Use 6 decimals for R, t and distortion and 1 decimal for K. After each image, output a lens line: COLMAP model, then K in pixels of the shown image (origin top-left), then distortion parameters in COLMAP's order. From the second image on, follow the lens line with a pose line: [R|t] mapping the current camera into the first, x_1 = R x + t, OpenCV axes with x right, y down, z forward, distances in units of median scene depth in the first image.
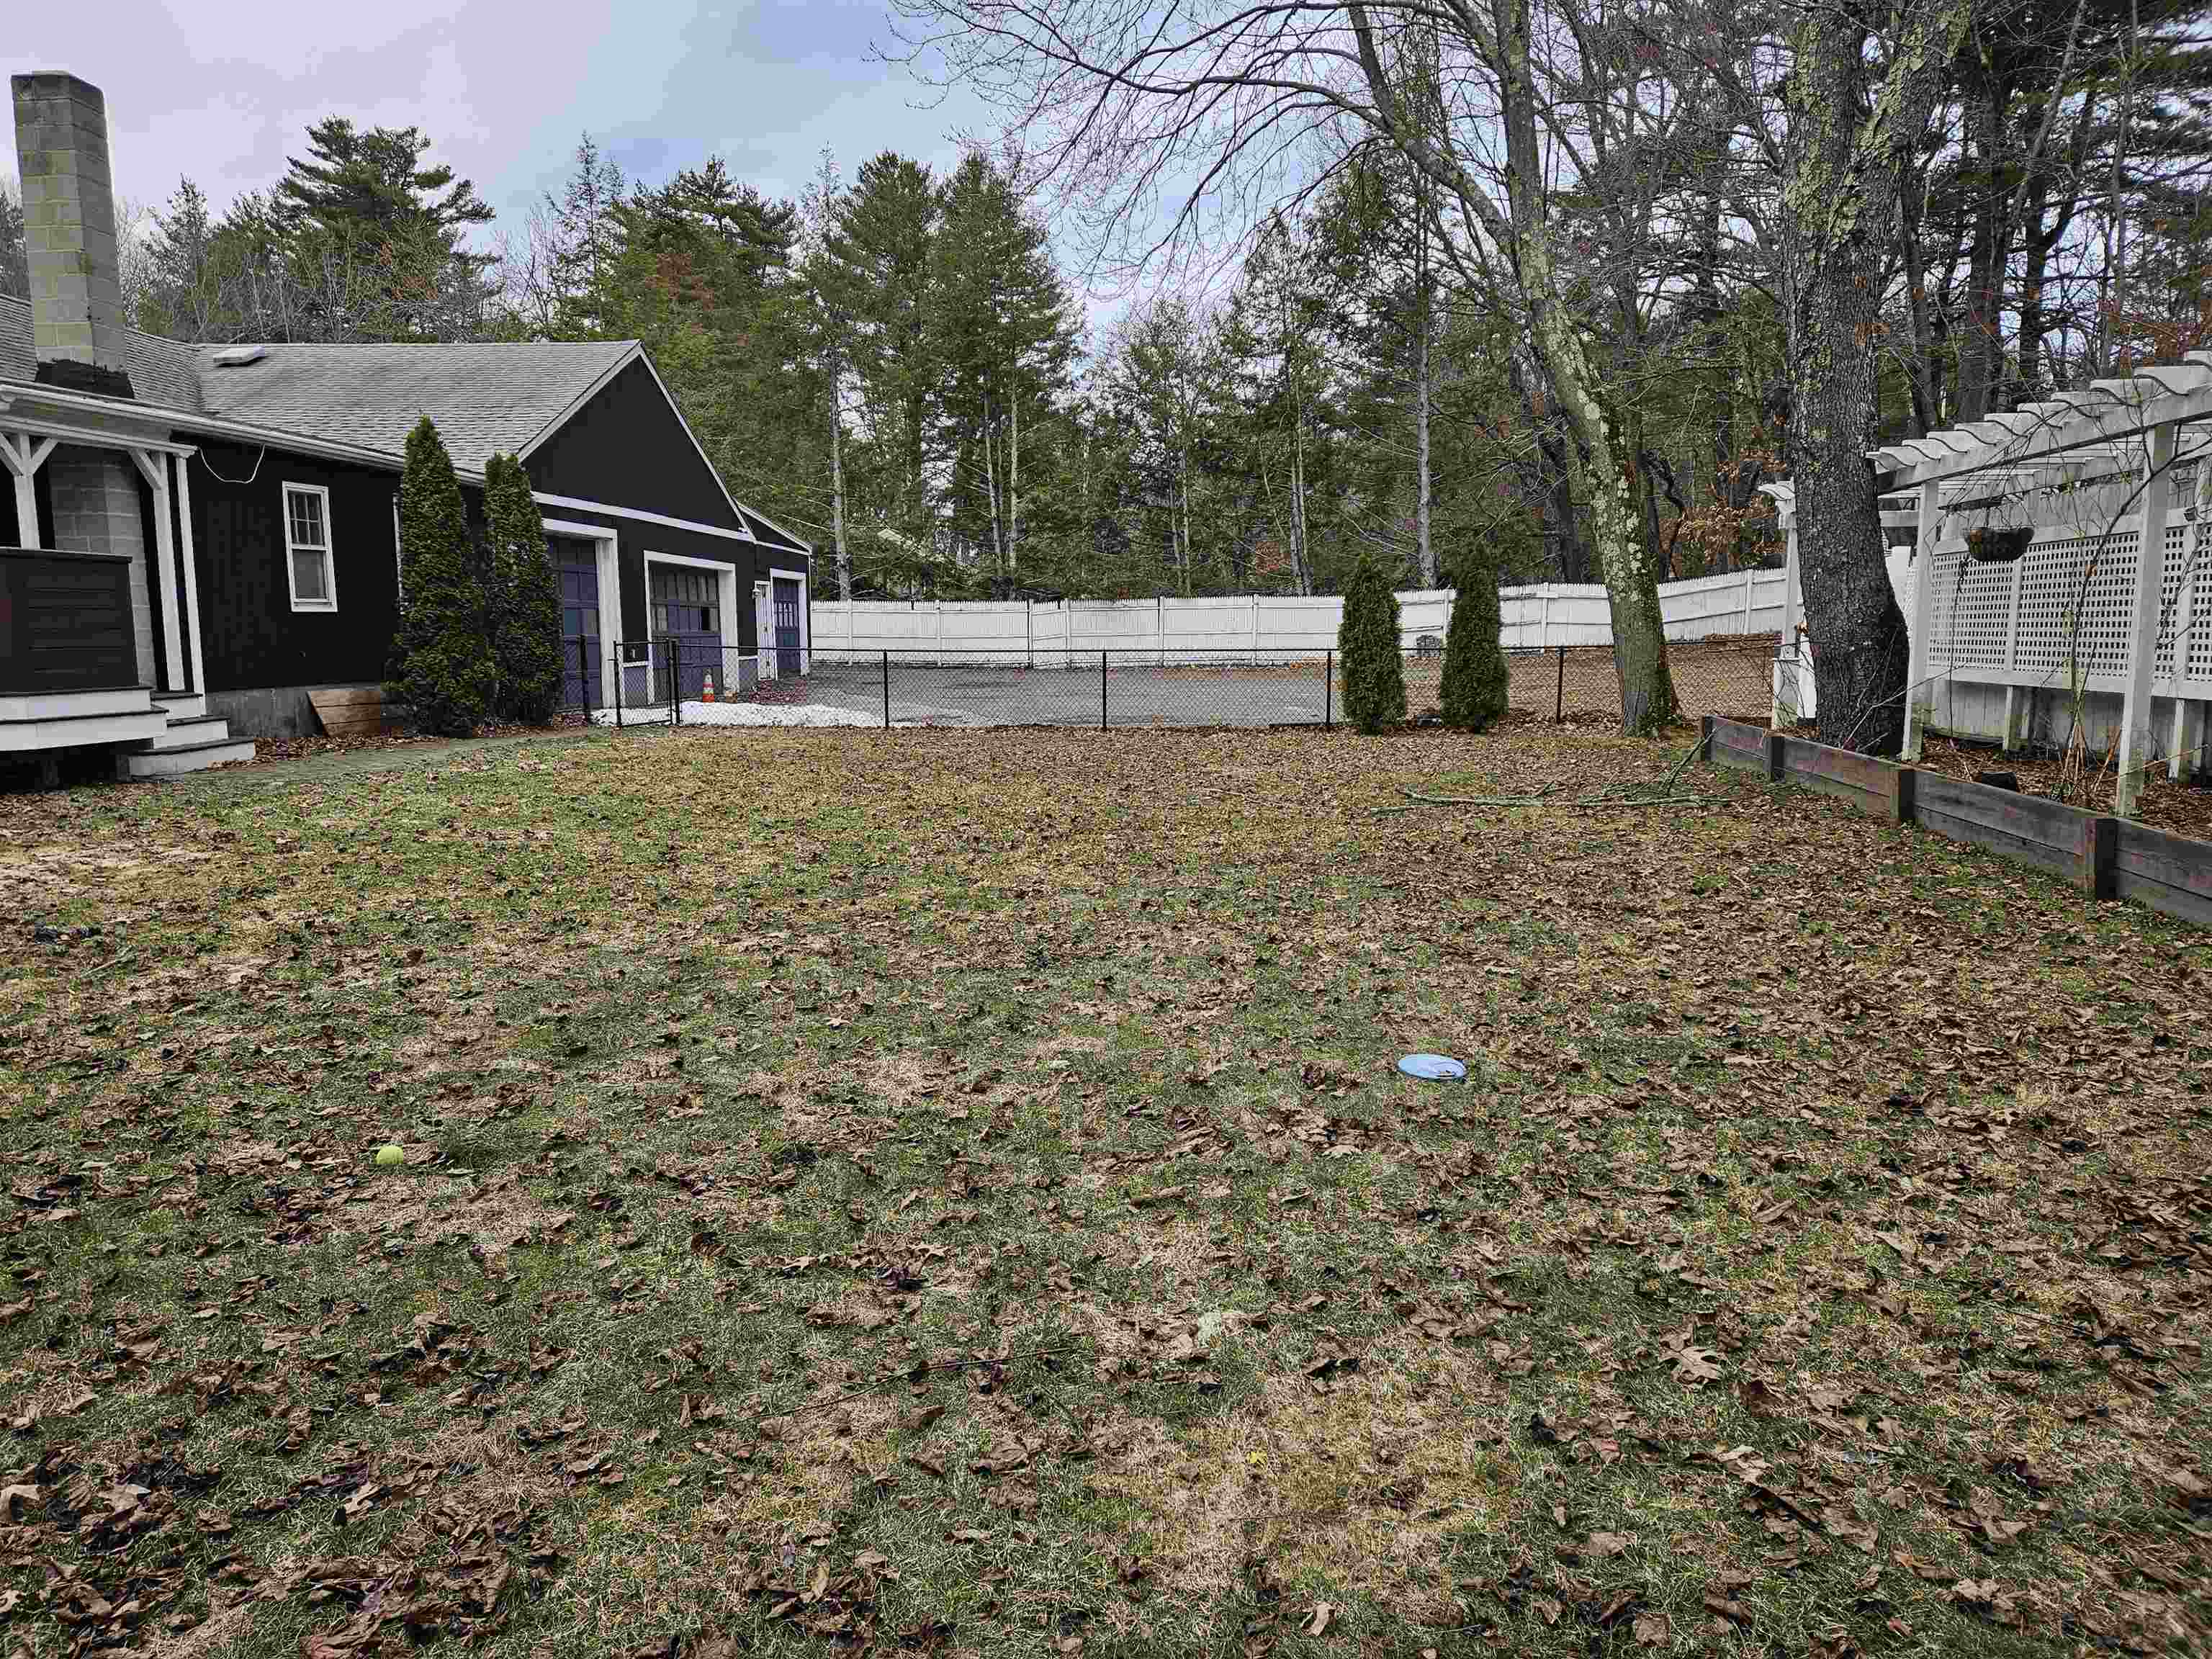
lens RADIAL K [[1440.1, 0, 1095.3], [0, 1440.1, 847.6], [0, 0, 1]] dist [0.070599, -0.066354]
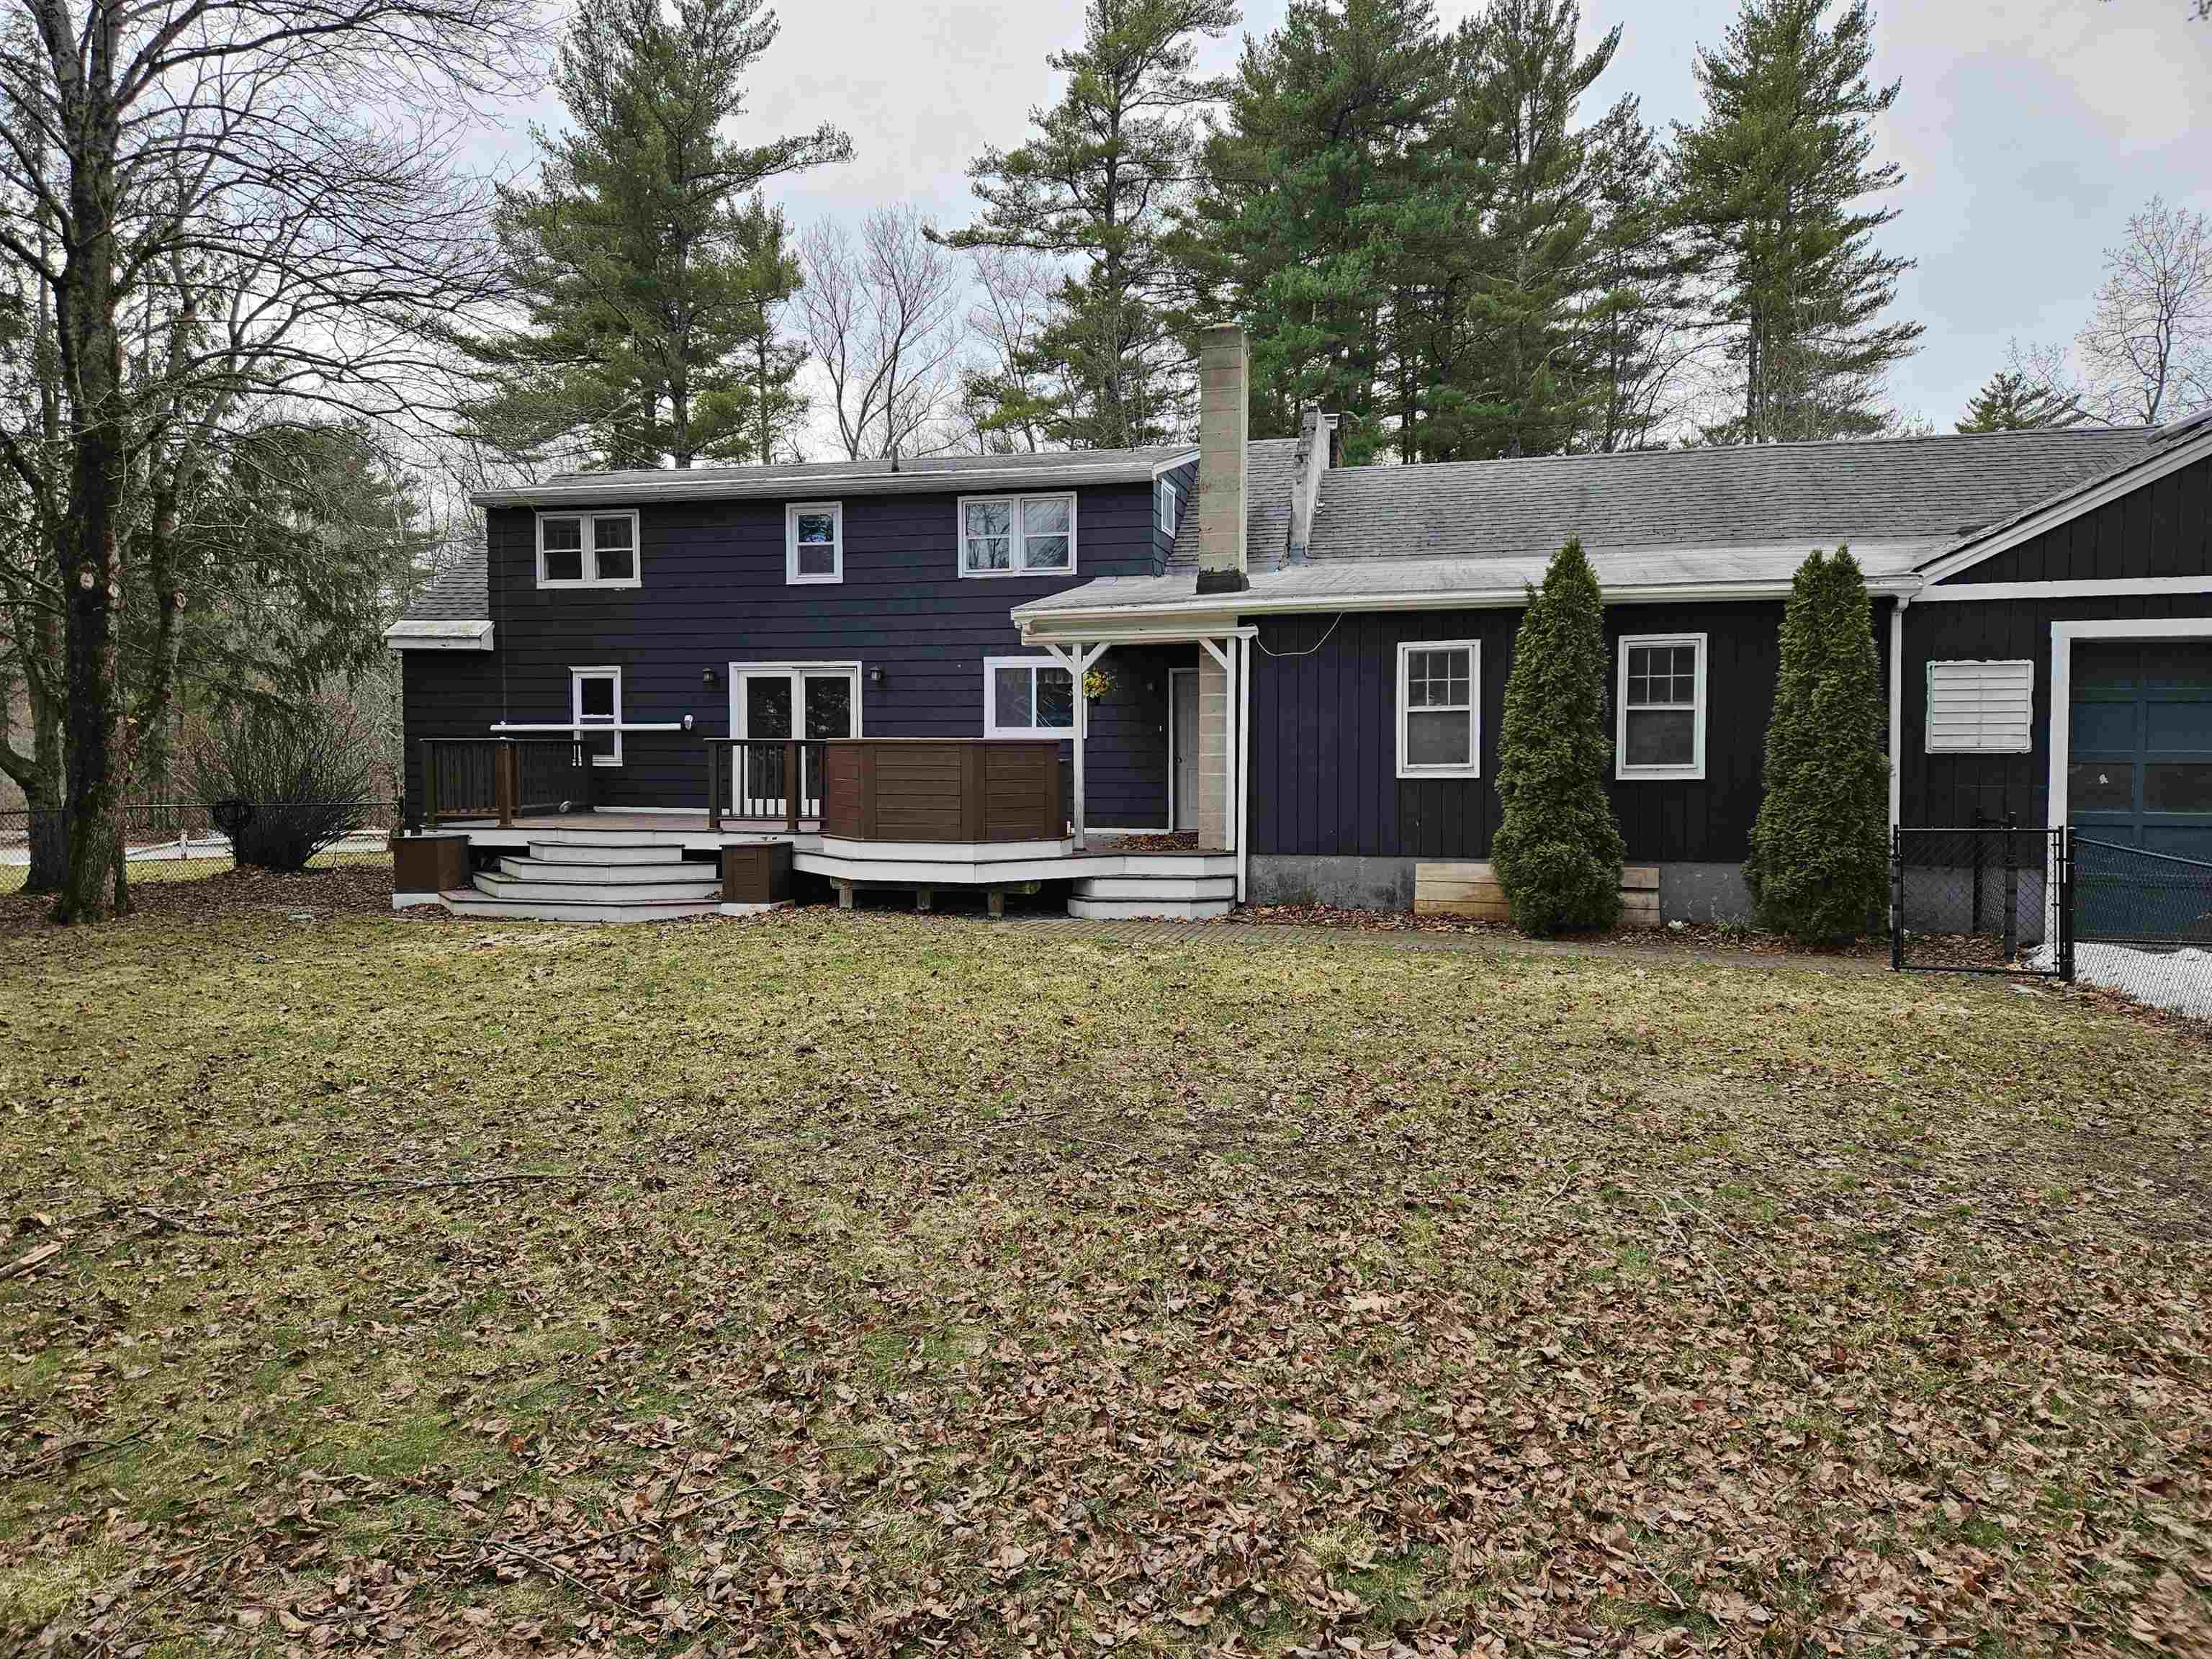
lens RADIAL K [[1531.3, 0, 1106.0], [0, 1531.3, 829.5], [0, 0, 1]] dist [0.067800, -0.001422]
pose [[-0.183791, 0.046362, -0.981871, 0.286837], [-0.150789, 0.985734, 0.074769, -0.109500], [0.971331, 0.161797, -0.174178, 0.623576]]
